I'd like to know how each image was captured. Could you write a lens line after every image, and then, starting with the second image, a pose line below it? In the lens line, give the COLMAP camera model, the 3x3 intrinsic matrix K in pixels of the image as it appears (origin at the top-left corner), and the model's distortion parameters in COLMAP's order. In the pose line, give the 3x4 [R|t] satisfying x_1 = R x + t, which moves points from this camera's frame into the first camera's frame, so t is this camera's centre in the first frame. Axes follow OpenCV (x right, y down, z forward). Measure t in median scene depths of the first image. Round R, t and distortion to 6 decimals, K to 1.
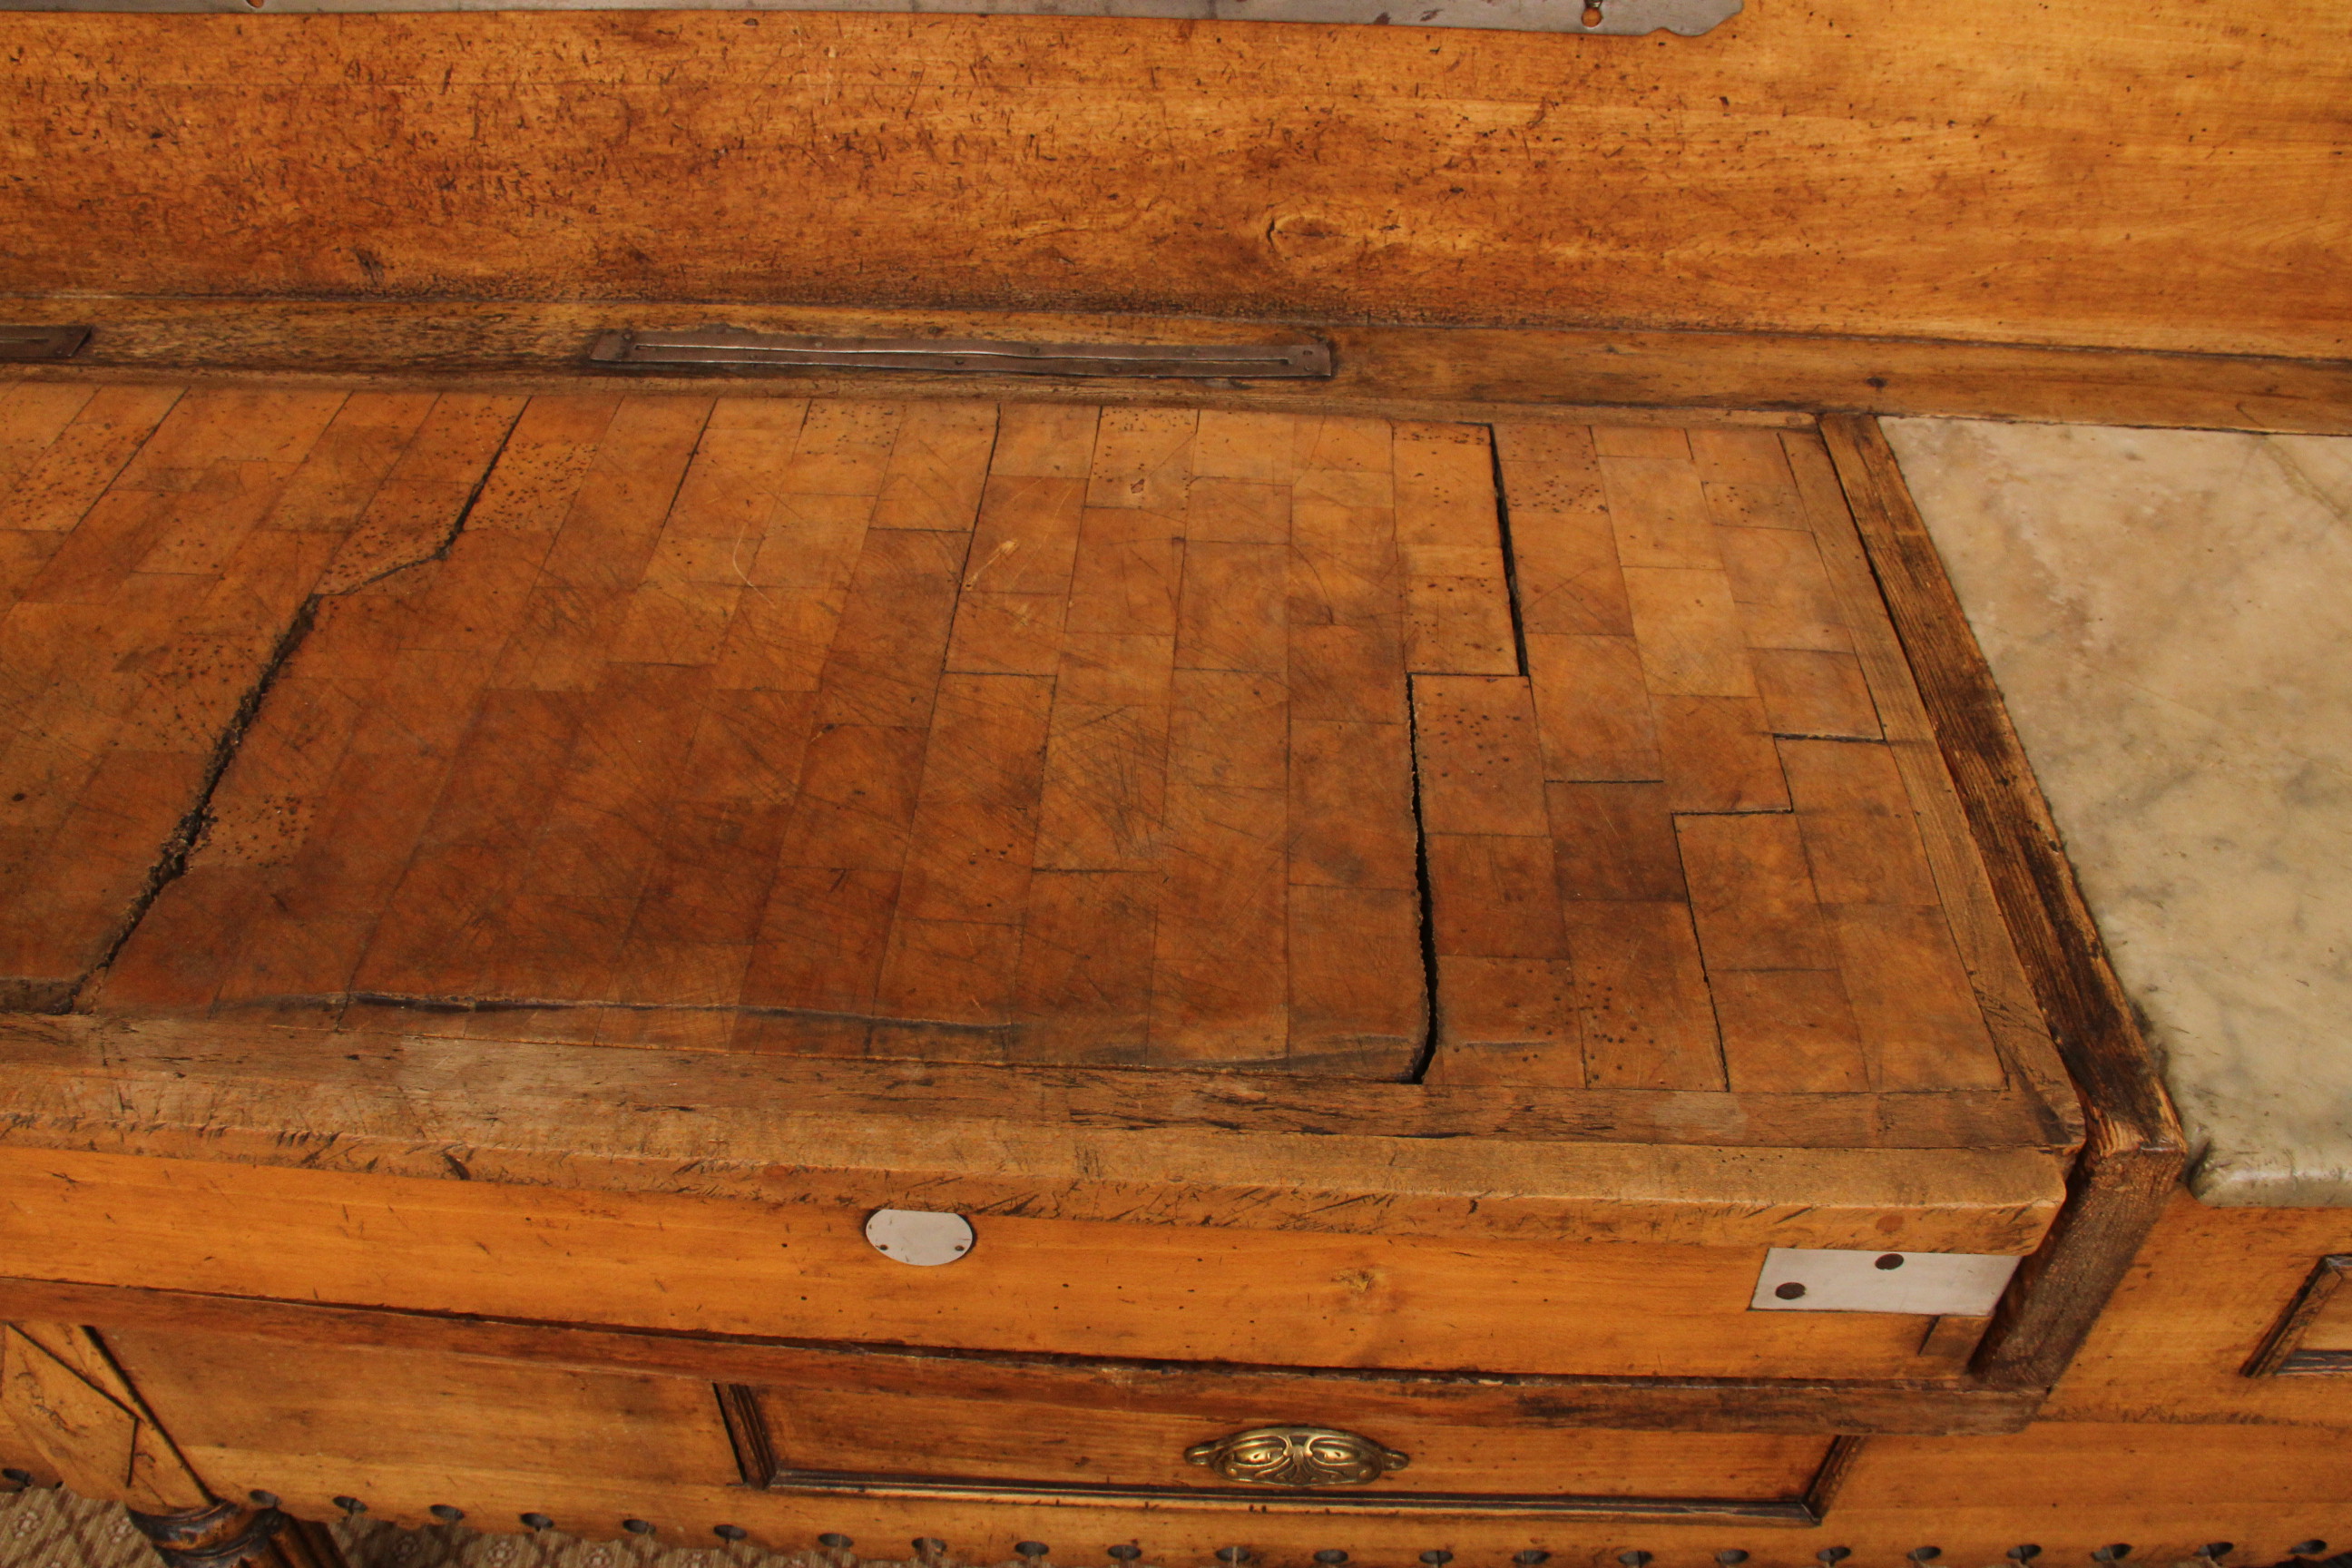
lens RADIAL K [[1927.2, 0, 1172.4], [0, 1927.2, 760.5], [0, 0, 1]] dist [-0.185690, 0.137362]
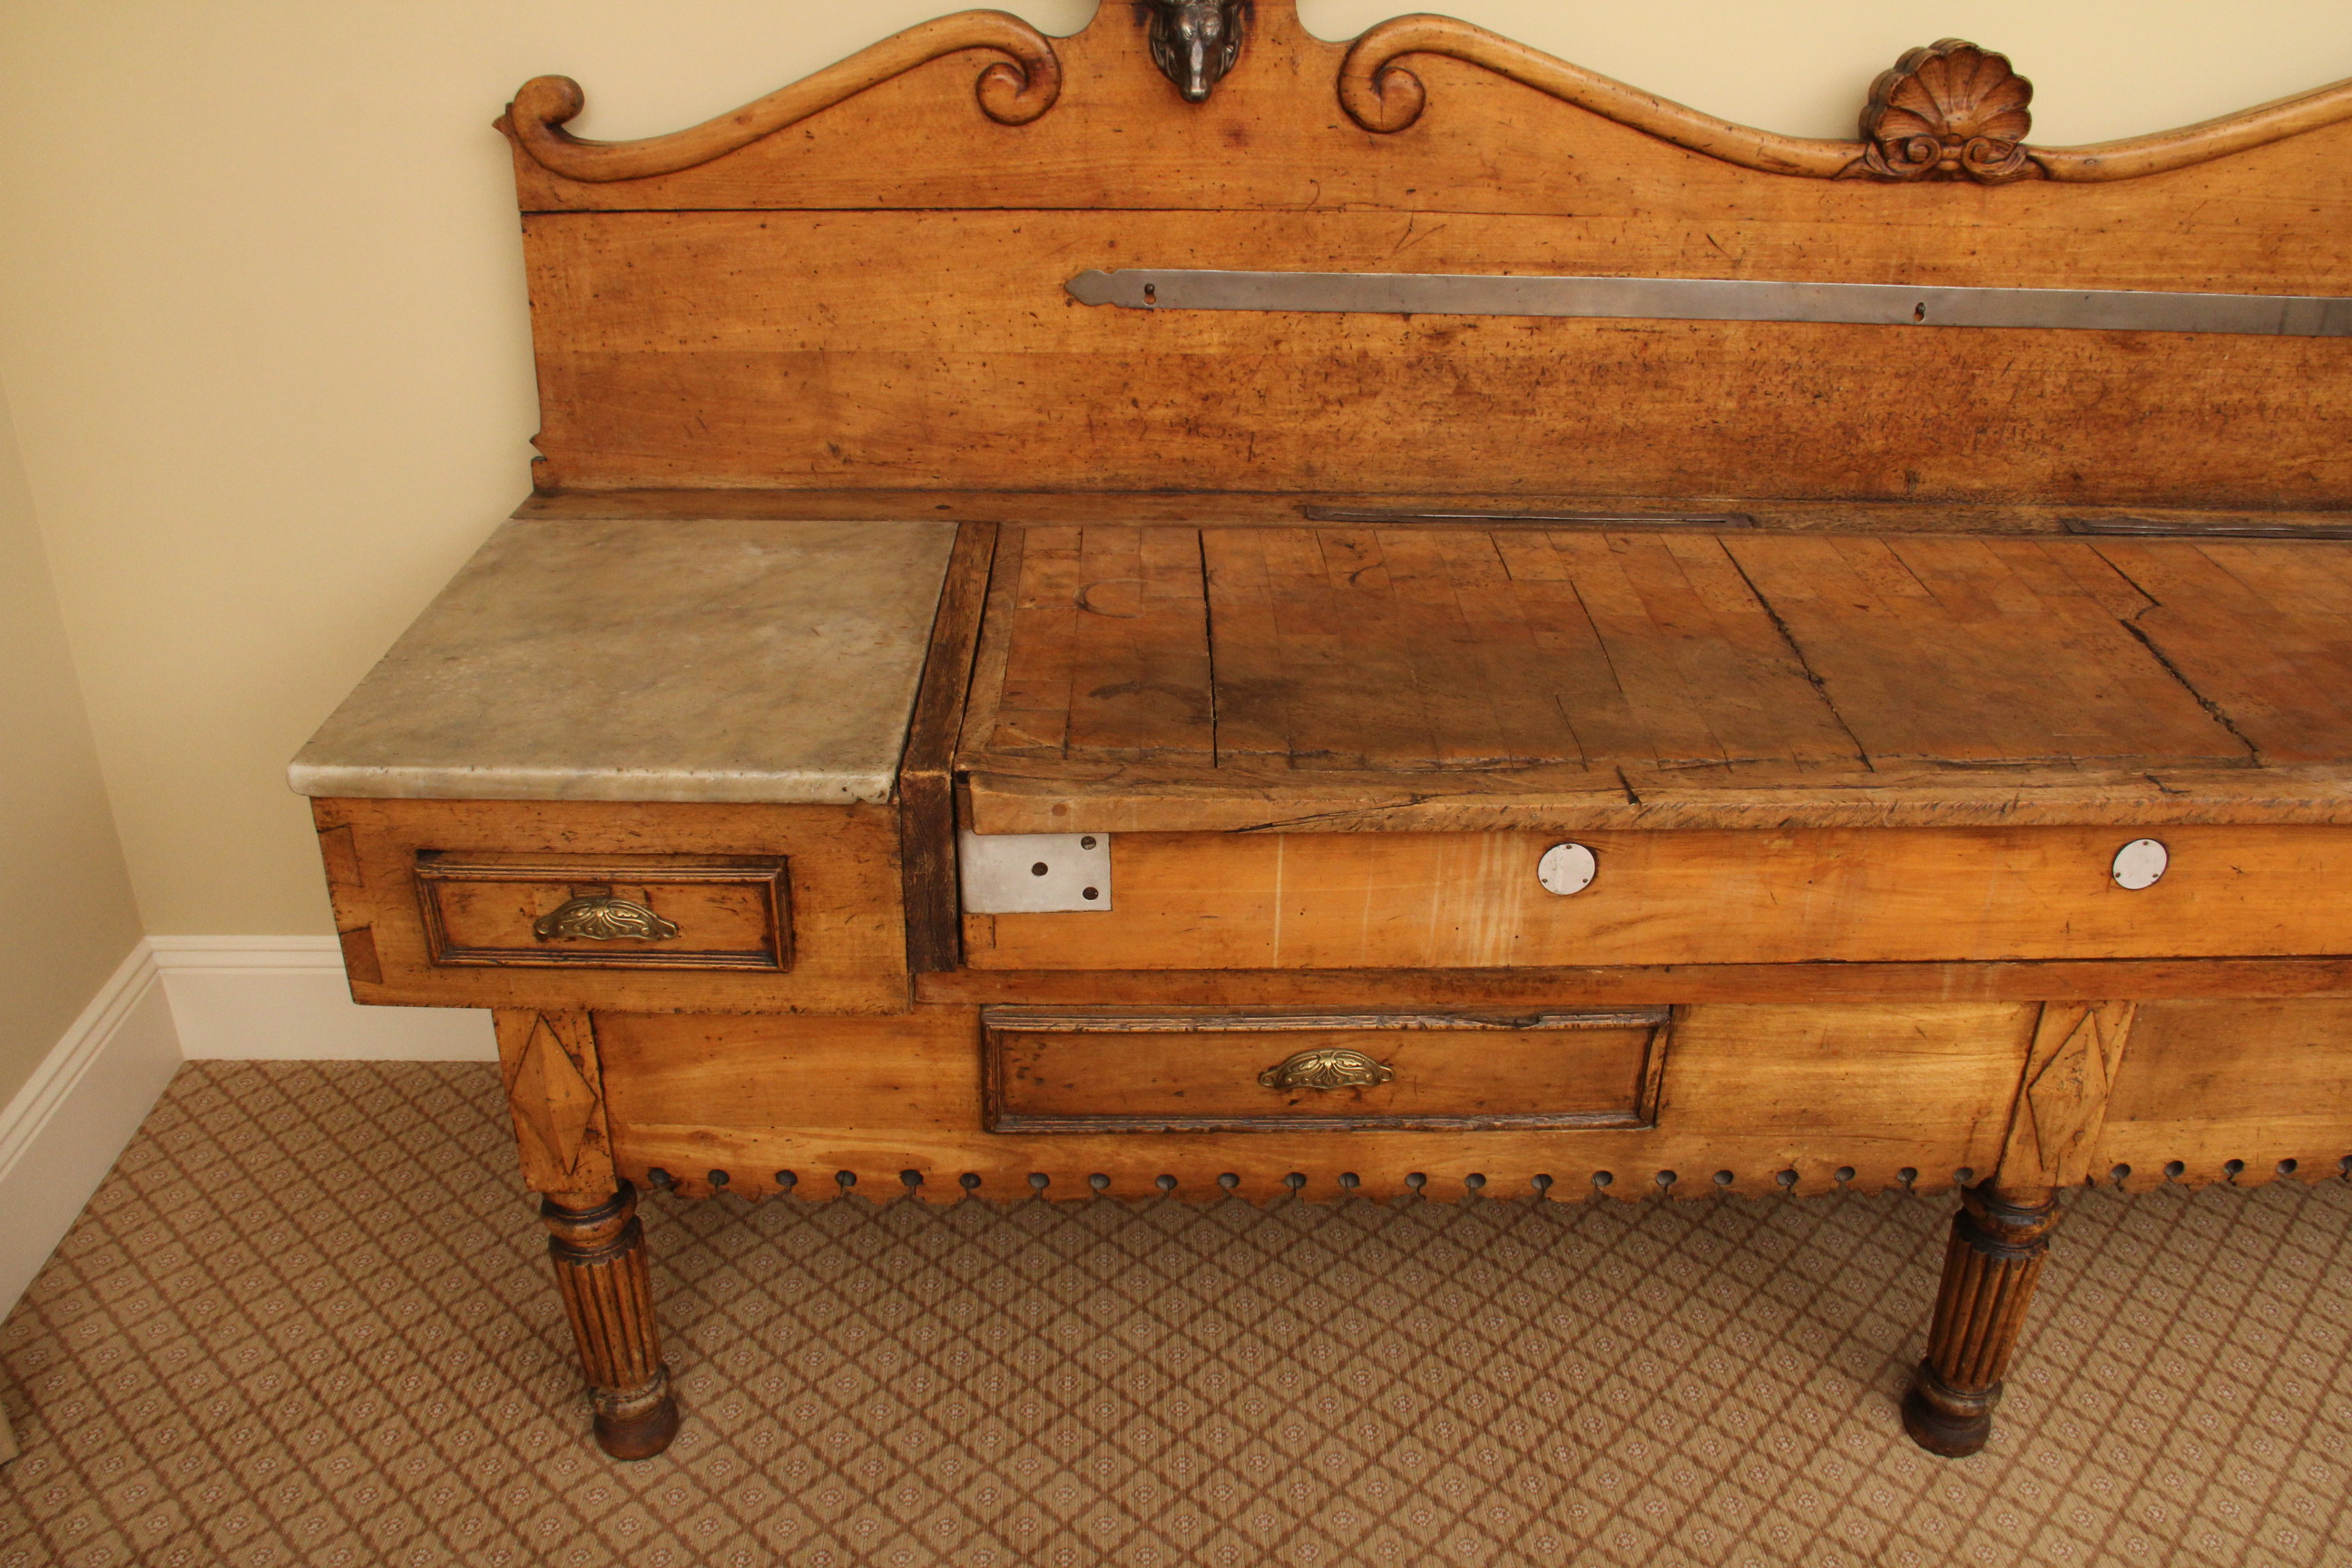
lens RADIAL K [[1940.2, 0, 1170.4], [0, 1940.2, 784.5], [0, 0, 1]] dist [-0.178407, 0.132040]
pose [[0.997957, -0.033553, 0.054364, -1.261260], [0.045802, 0.969017, -0.242709, 0.389561], [-0.044536, 0.244703, 0.968575, -0.550187]]
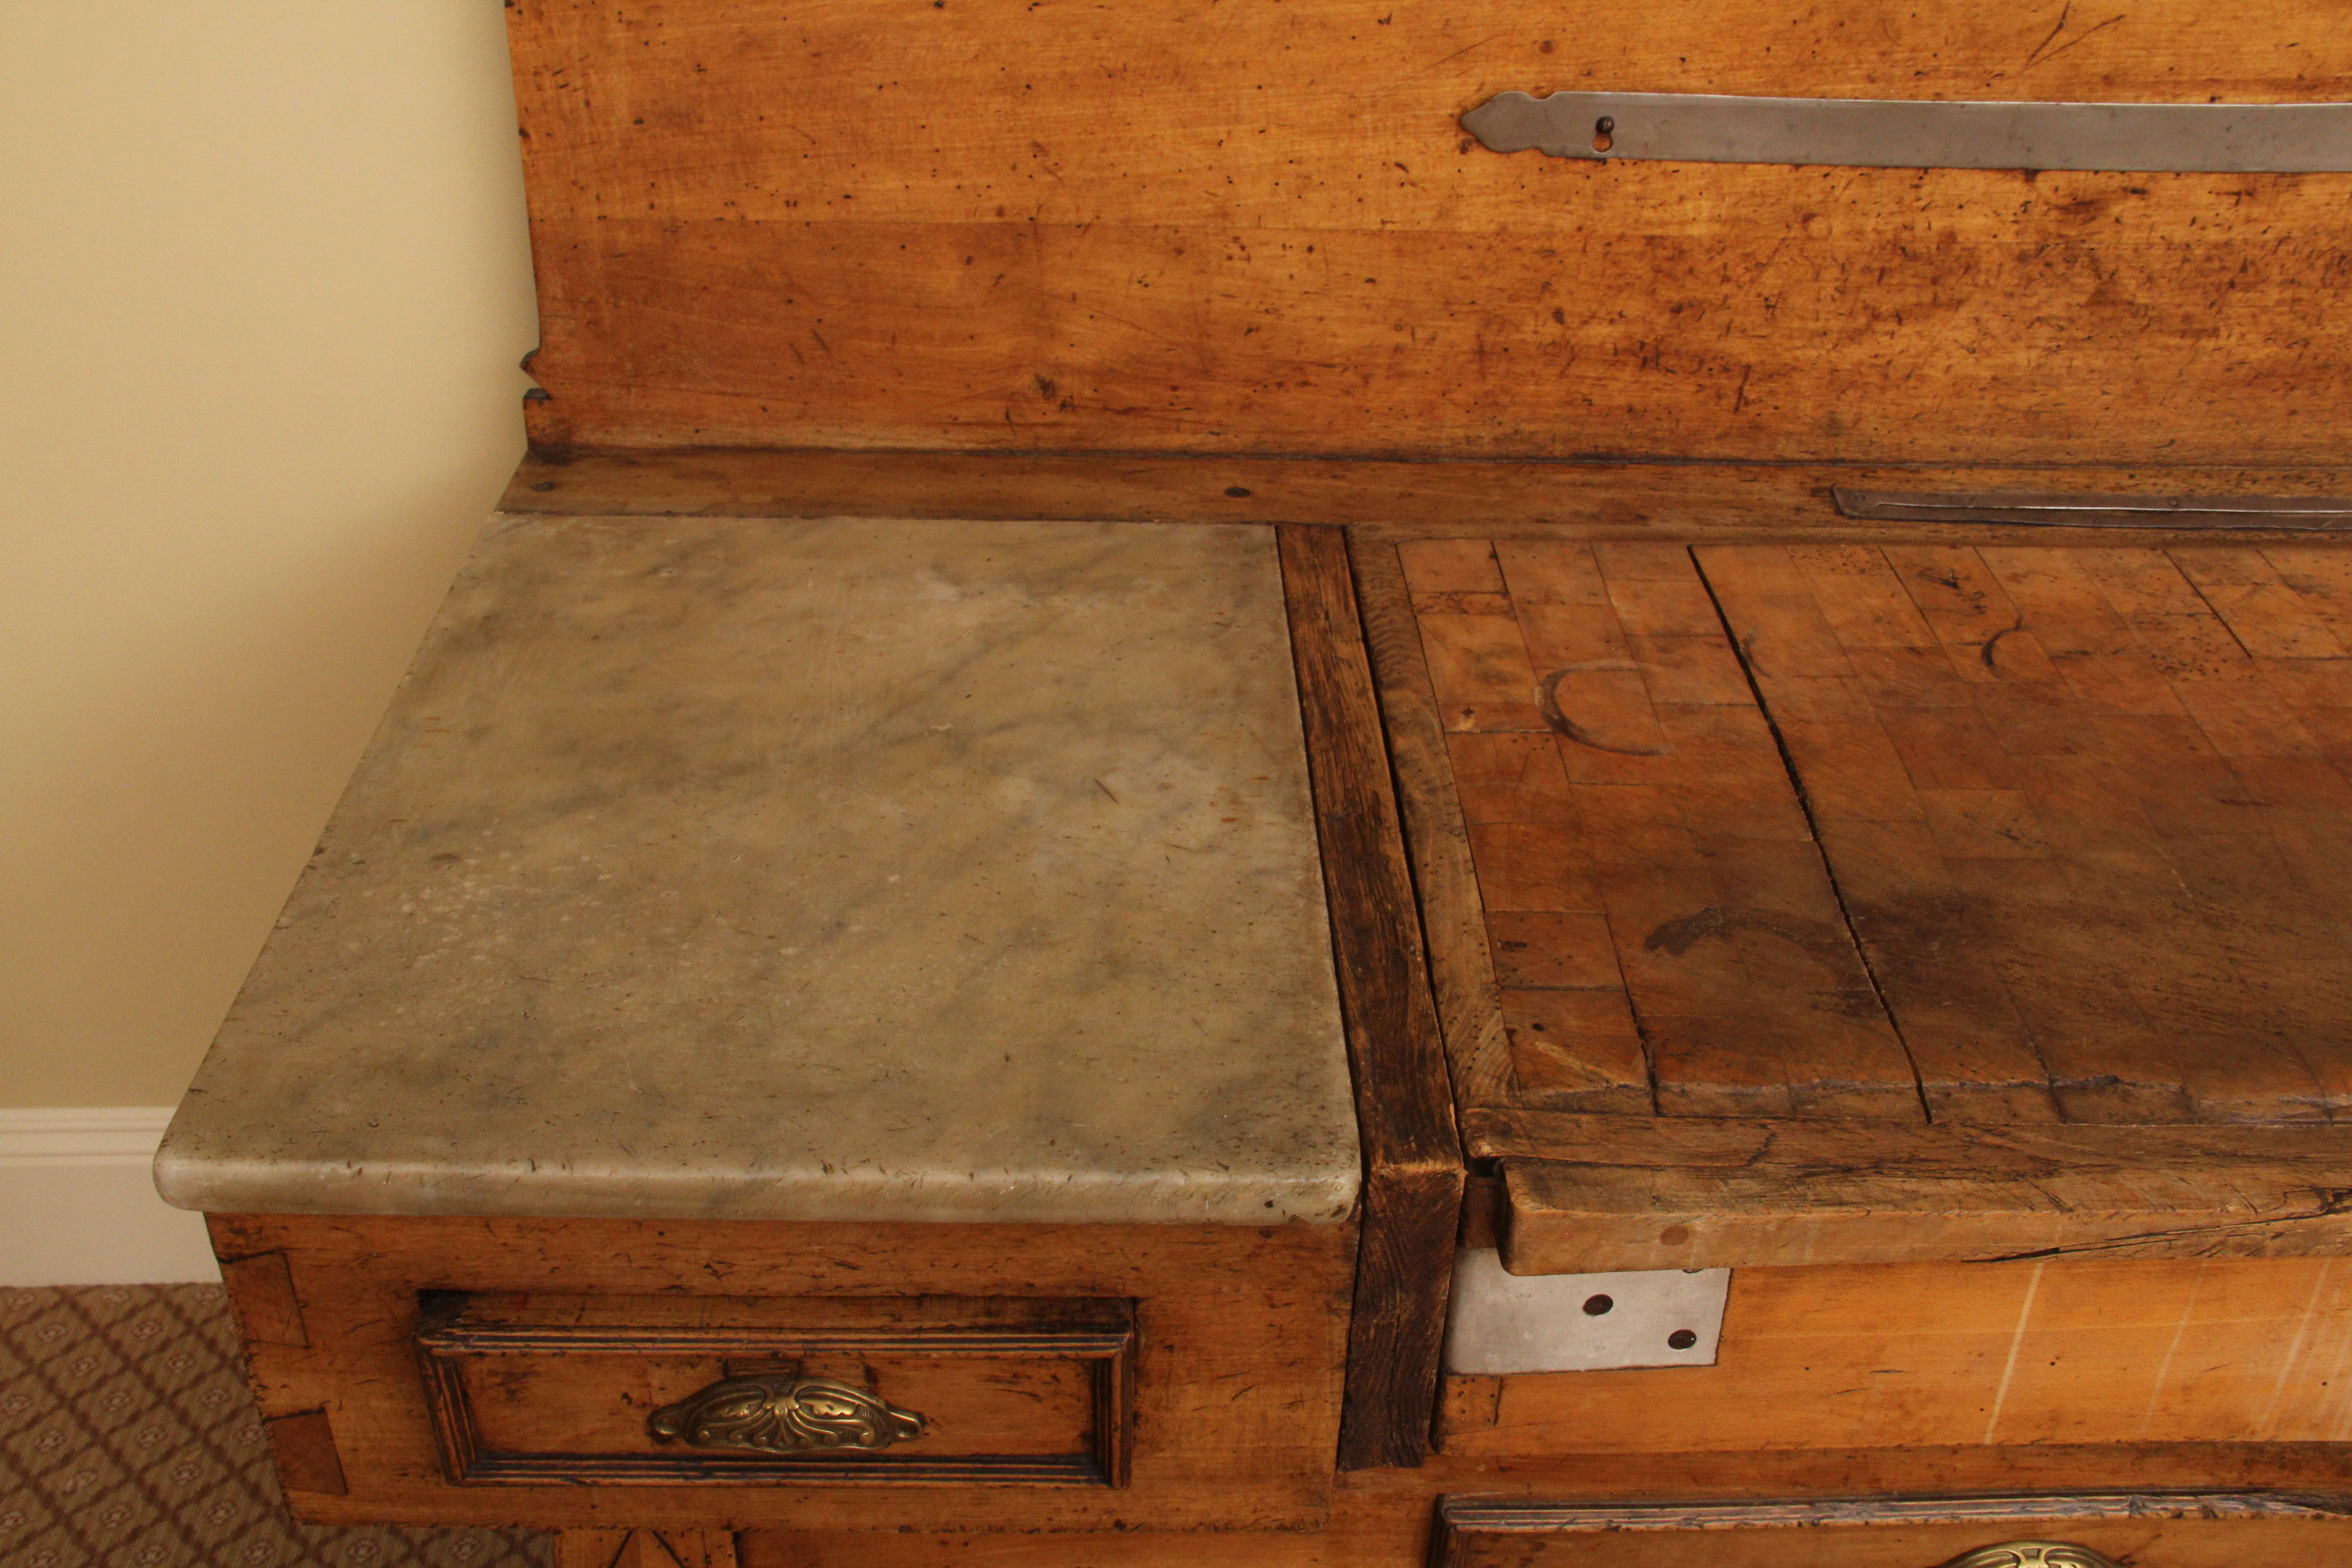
lens RADIAL K [[2295.5, 0, 1175.1], [0, 2295.5, 777.7], [0, 0, 1]] dist [-0.114831, 0.210231]
pose [[0.997214, -0.038881, 0.063659, -1.479228], [0.047941, 0.987879, -0.147639, 0.049641], [-0.057147, 0.150279, 0.986991, -0.109996]]
